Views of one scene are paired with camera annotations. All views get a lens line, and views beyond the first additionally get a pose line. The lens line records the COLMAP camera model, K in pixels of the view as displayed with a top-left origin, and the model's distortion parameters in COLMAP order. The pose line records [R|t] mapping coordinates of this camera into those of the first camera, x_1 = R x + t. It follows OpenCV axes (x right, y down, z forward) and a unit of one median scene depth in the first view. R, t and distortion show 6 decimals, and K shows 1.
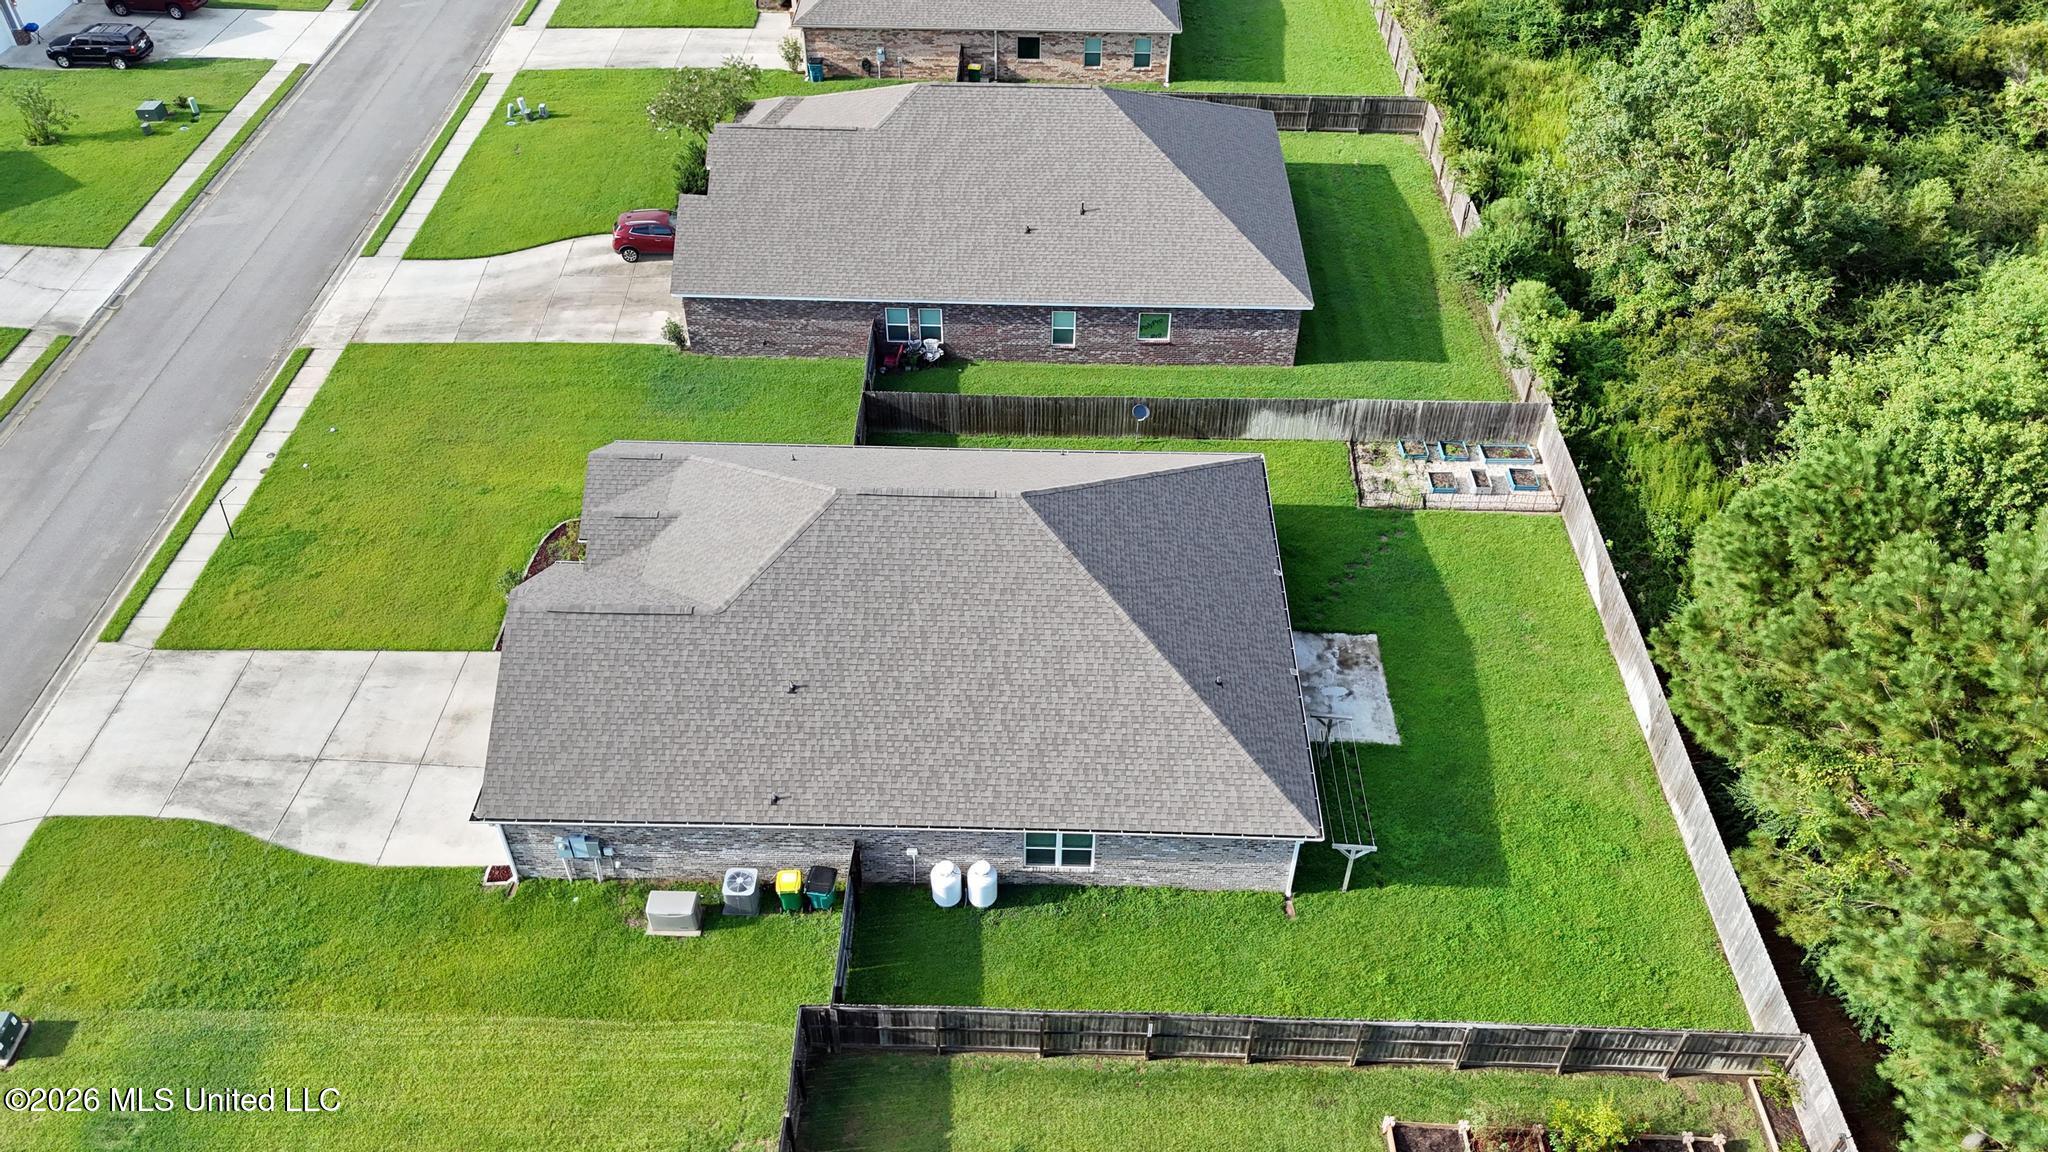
lens RADIAL K [[1482.9, 0, 1019.1], [0, 1482.9, 604.0], [0, 0, 1]] dist [0.061105, -0.047824]
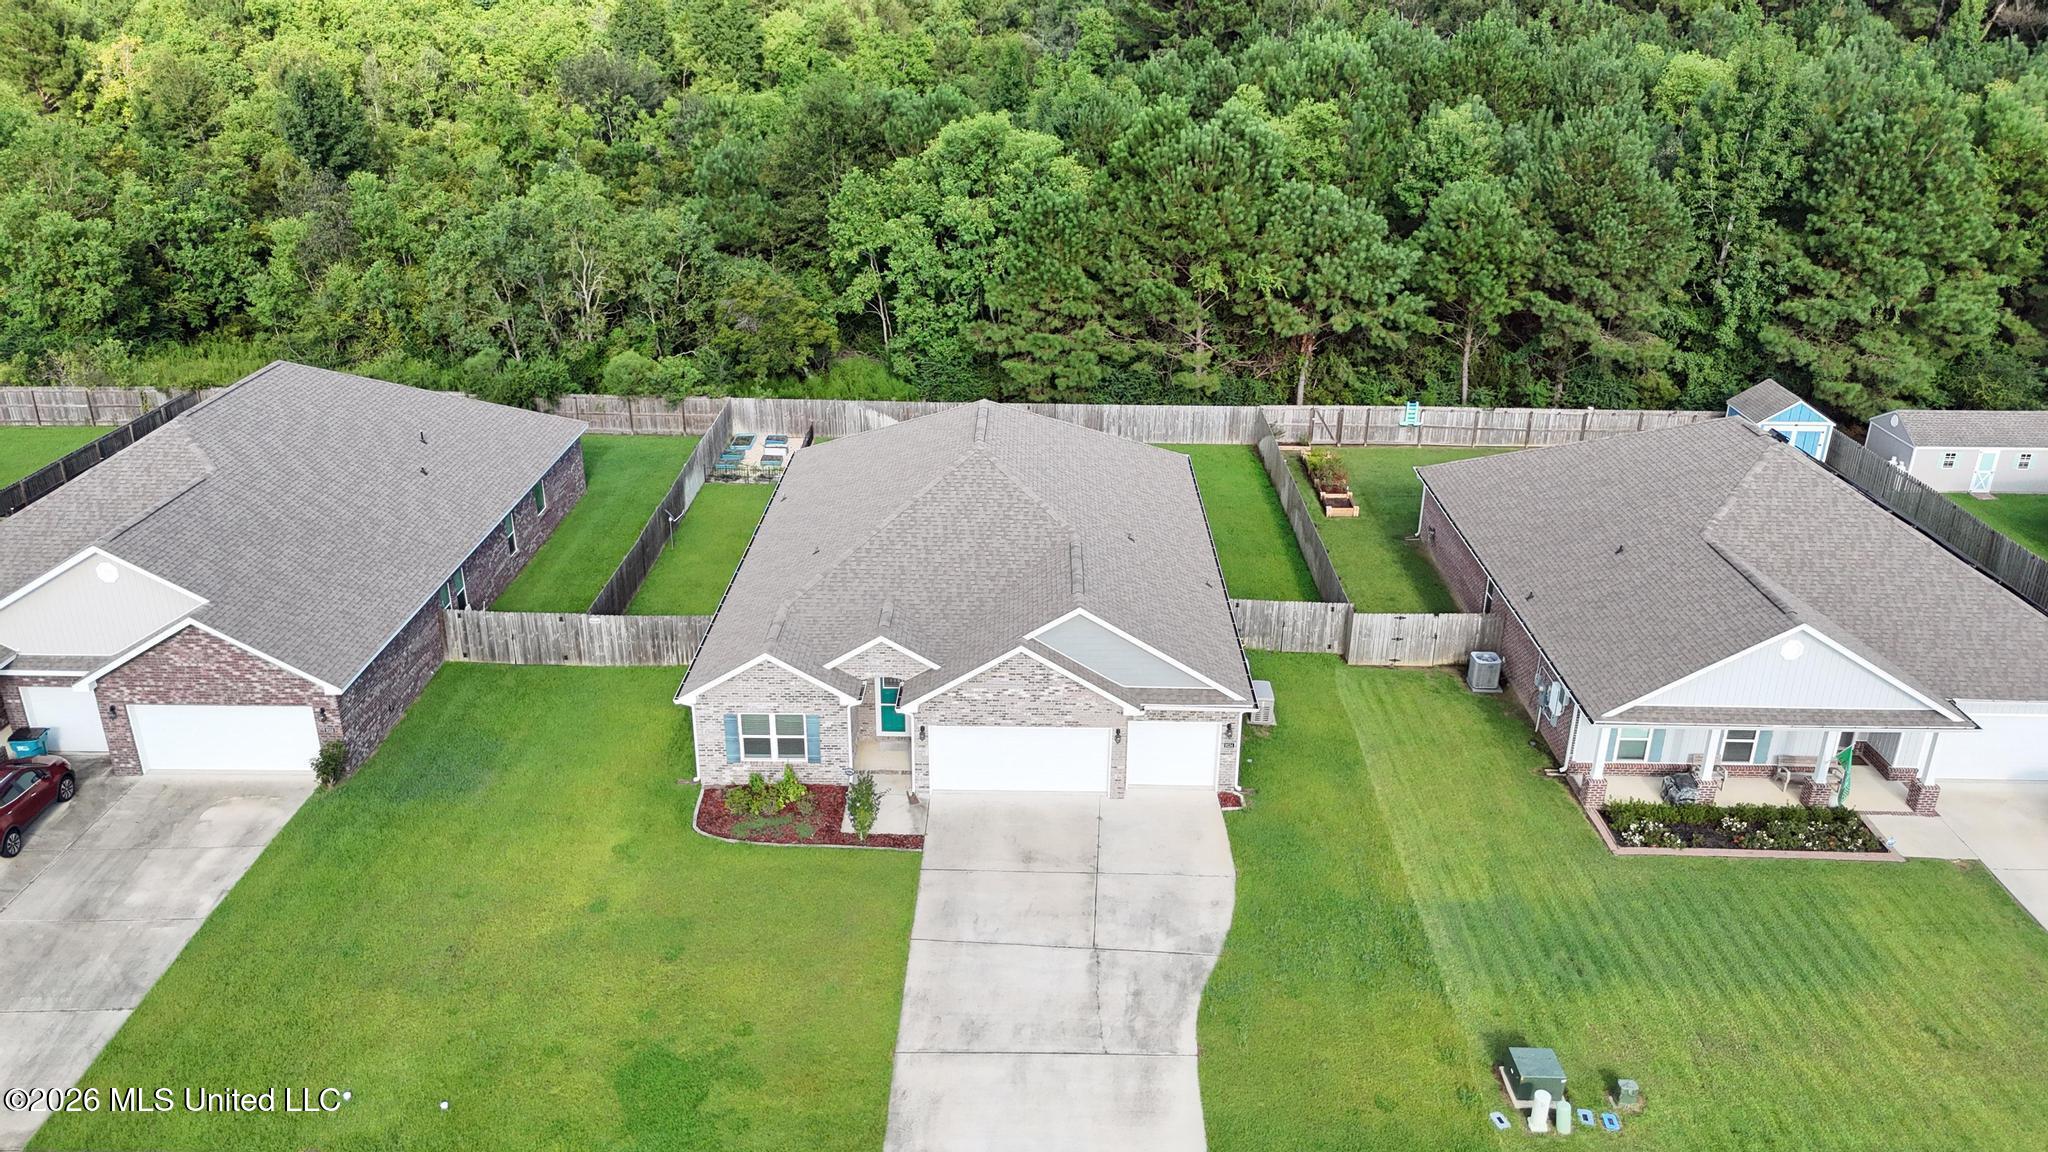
lens RADIAL K [[1482.9, 0, 1019.1], [0, 1482.9, 604.0], [0, 0, 1]] dist [0.061105, -0.047824]
pose [[-0.015455, -0.420561, 0.907133, -0.815319], [0.675092, 0.664847, 0.319734, -0.226950], [-0.737572, 0.617339, 0.273642, 0.489475]]
